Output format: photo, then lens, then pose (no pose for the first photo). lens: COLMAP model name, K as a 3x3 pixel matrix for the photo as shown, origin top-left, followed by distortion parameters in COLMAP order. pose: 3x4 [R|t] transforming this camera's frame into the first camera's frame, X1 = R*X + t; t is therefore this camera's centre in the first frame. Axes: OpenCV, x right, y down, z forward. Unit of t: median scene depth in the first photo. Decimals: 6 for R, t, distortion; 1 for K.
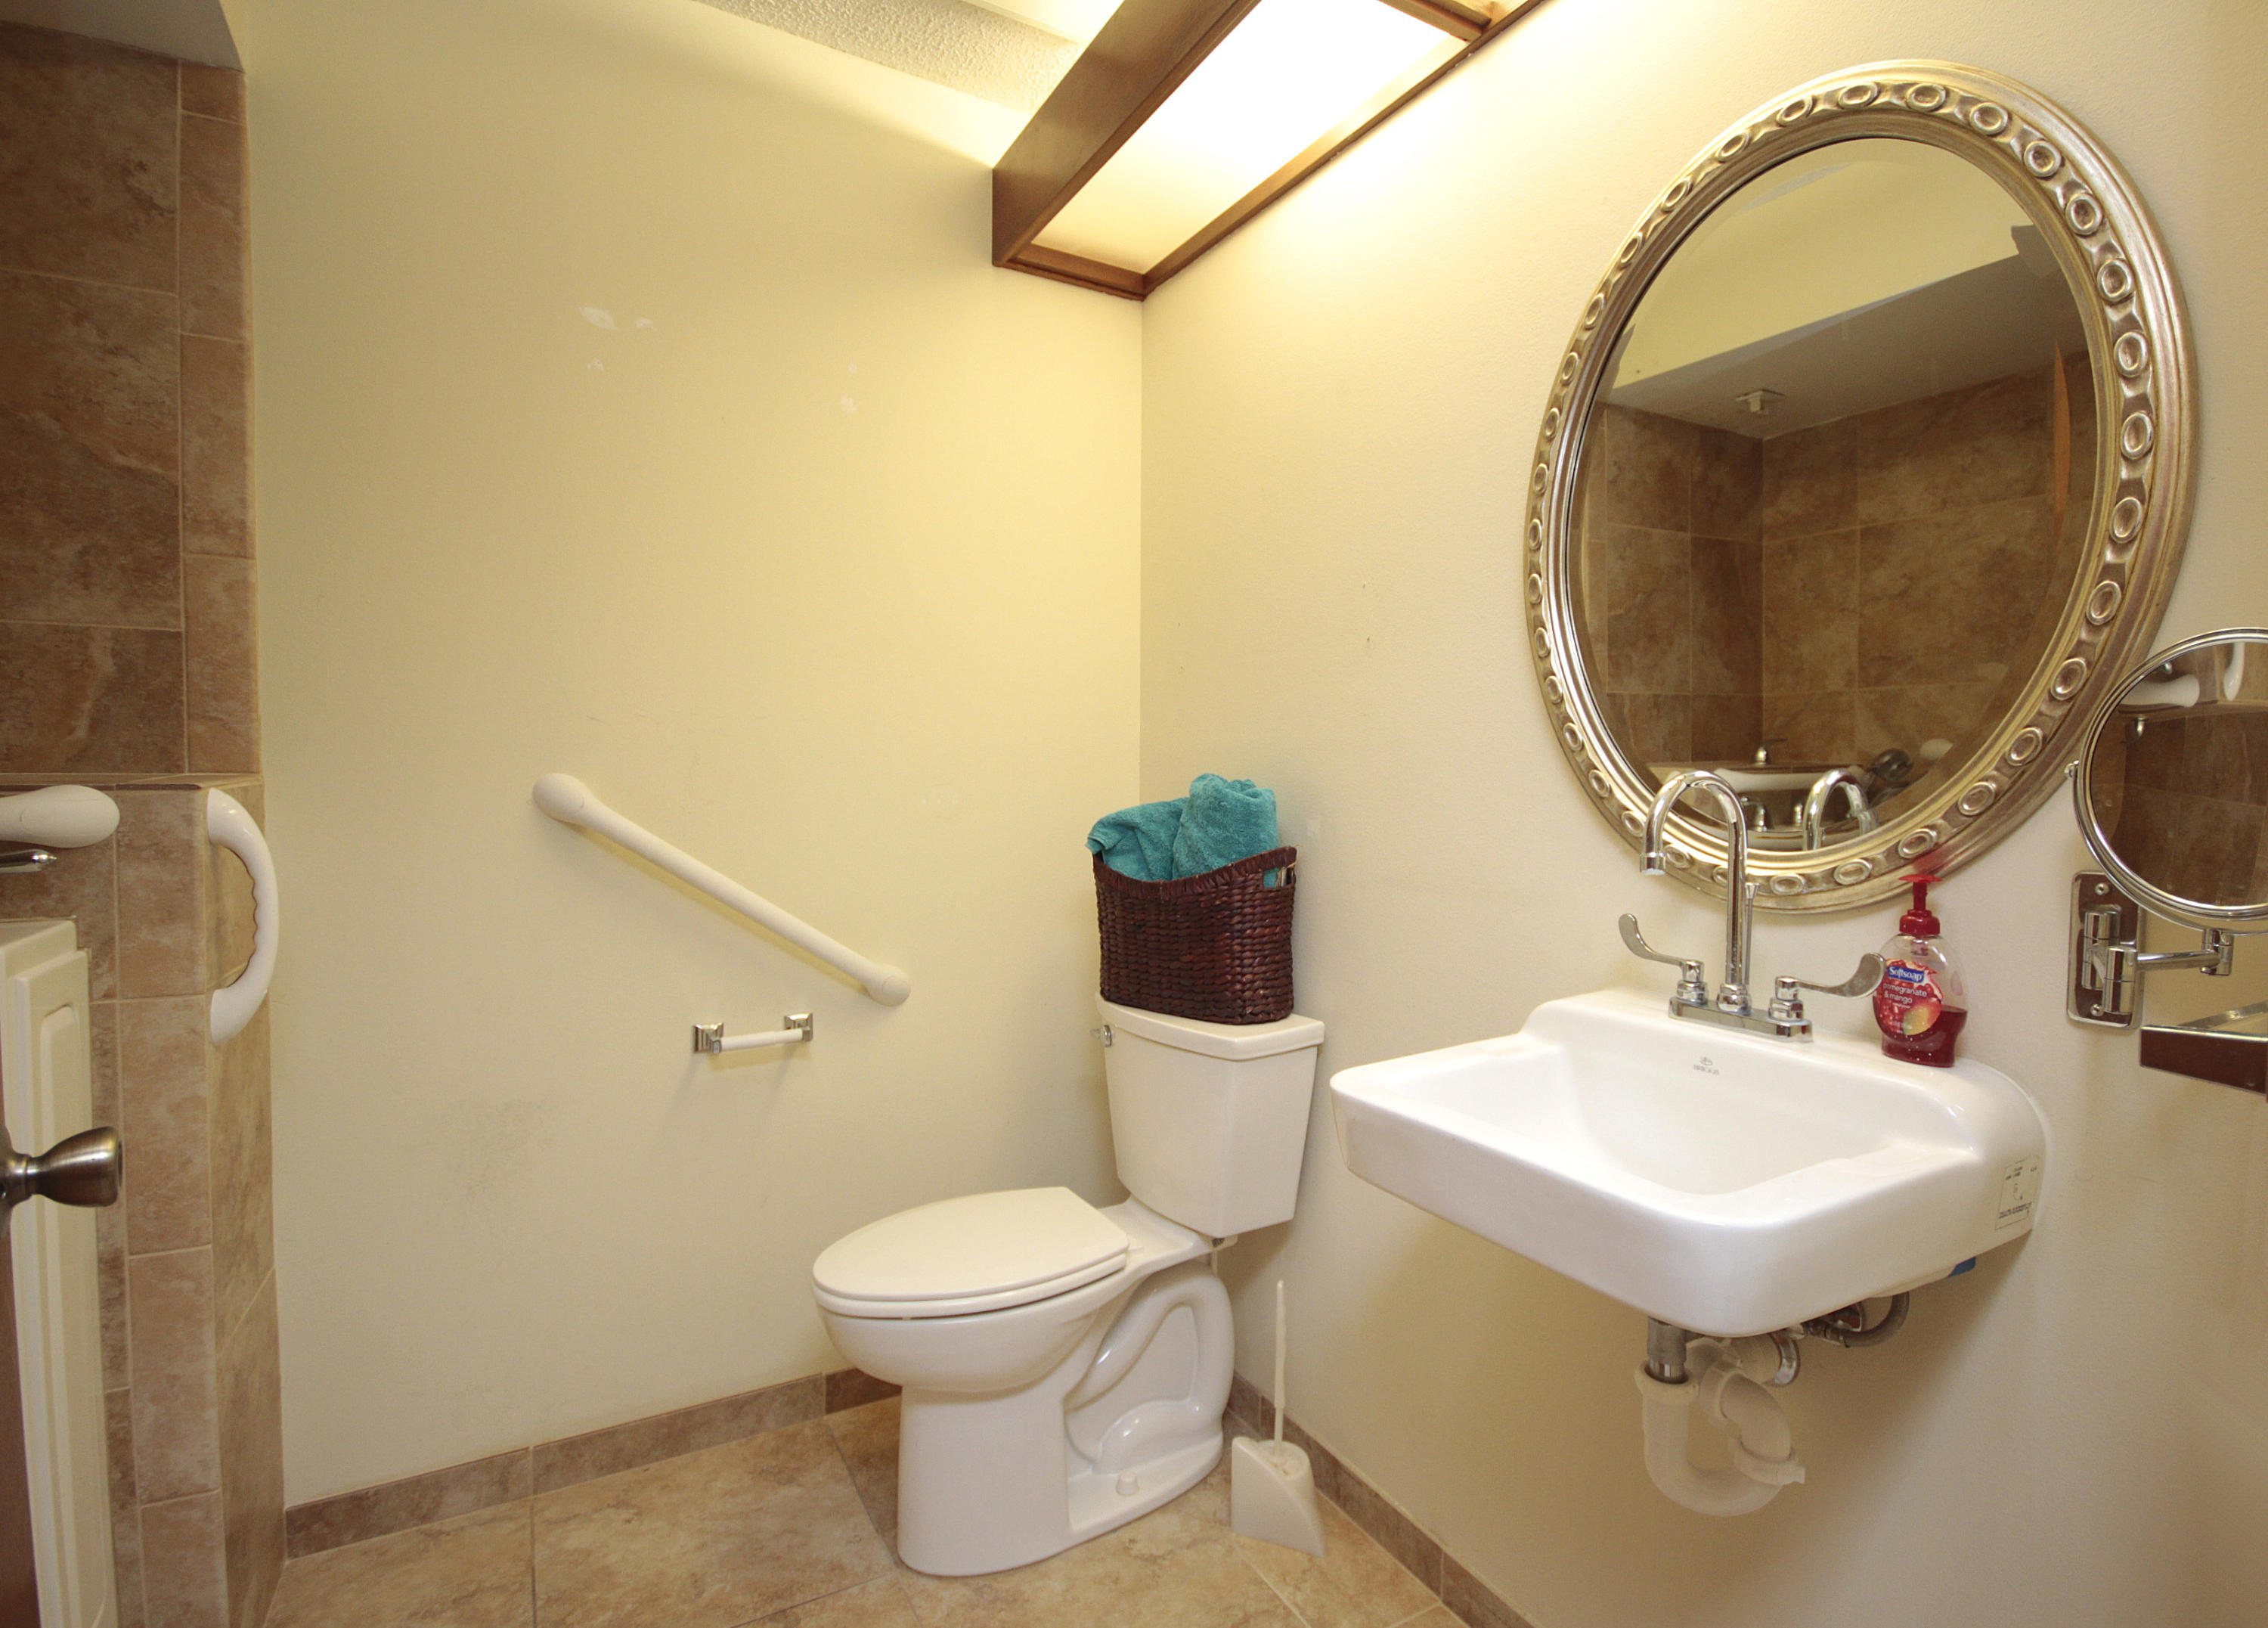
lens RADIAL K [[1091.1, 0, 1134.0], [0, 1091.1, 814.0], [0, 0, 1]] dist [-0.030848, -0.000368]
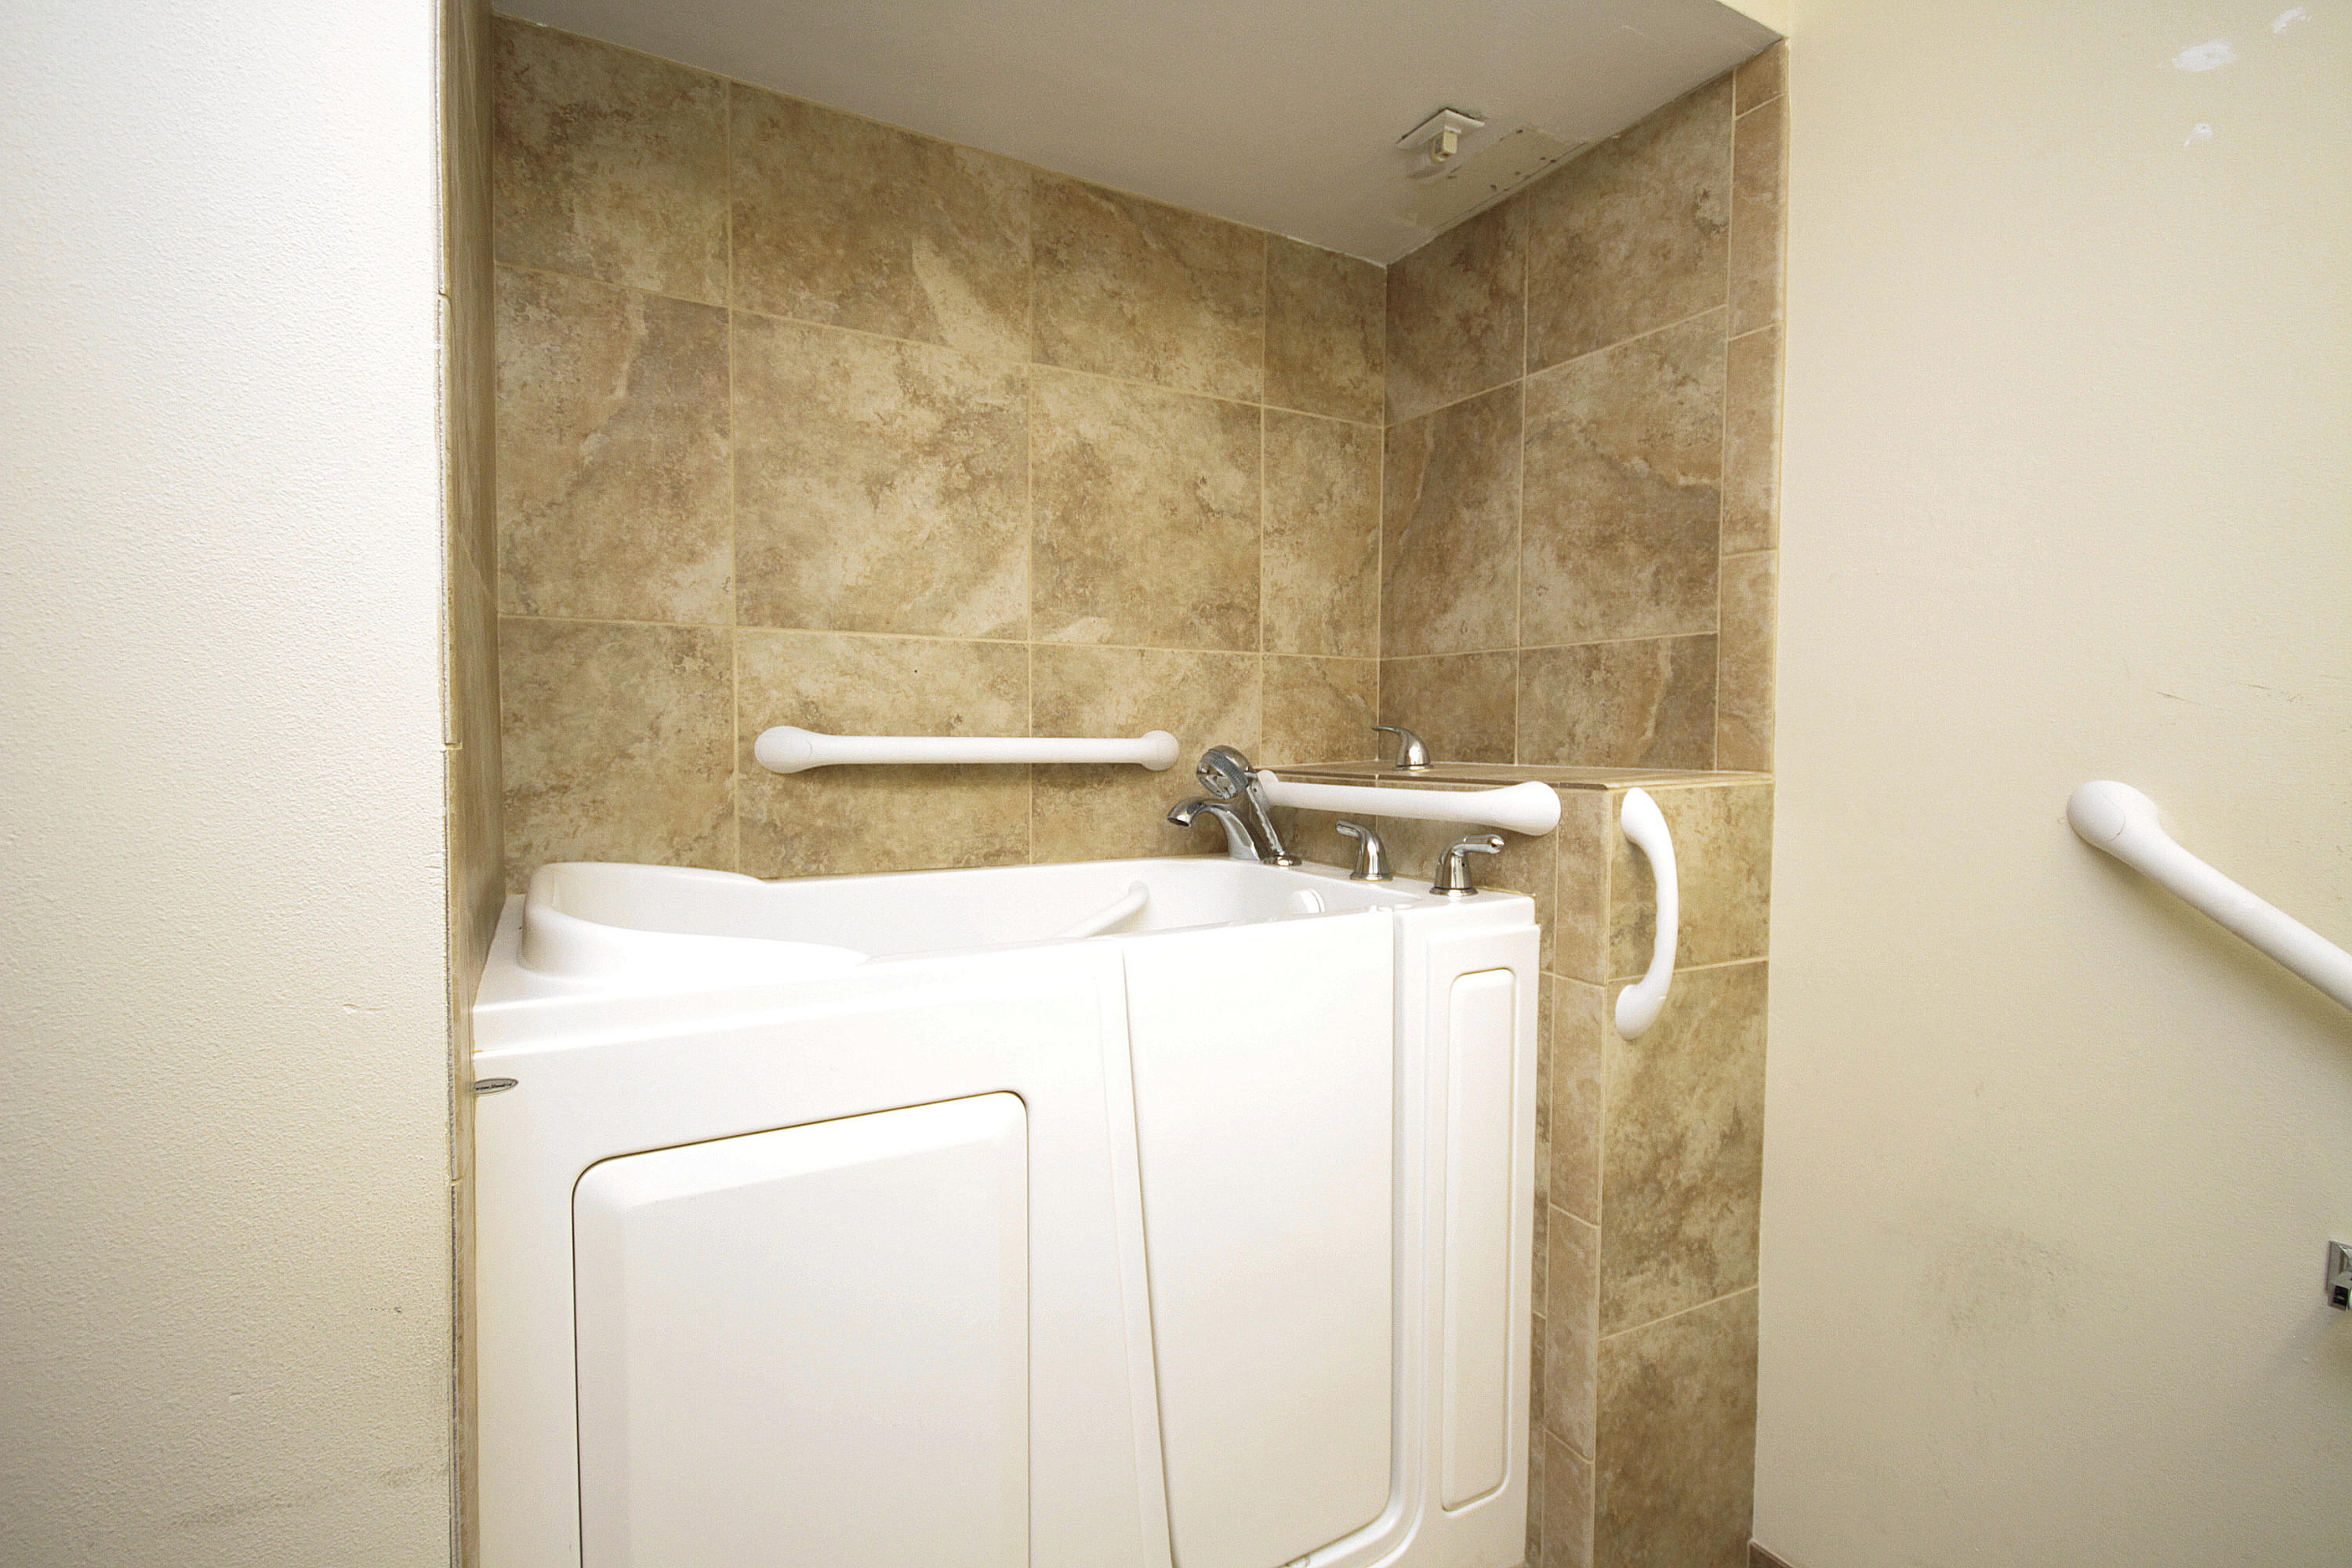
lens RADIAL K [[1059.8, 0, 1176.0], [0, 1059.8, 784.0], [0, 0, 1]] dist [-0.002808, -0.000416]
pose [[0.029413, 0.032524, -0.999038, 0.121124], [-0.042807, 0.998595, 0.031249, -0.036122], [0.998650, 0.041847, 0.030764, 0.459599]]
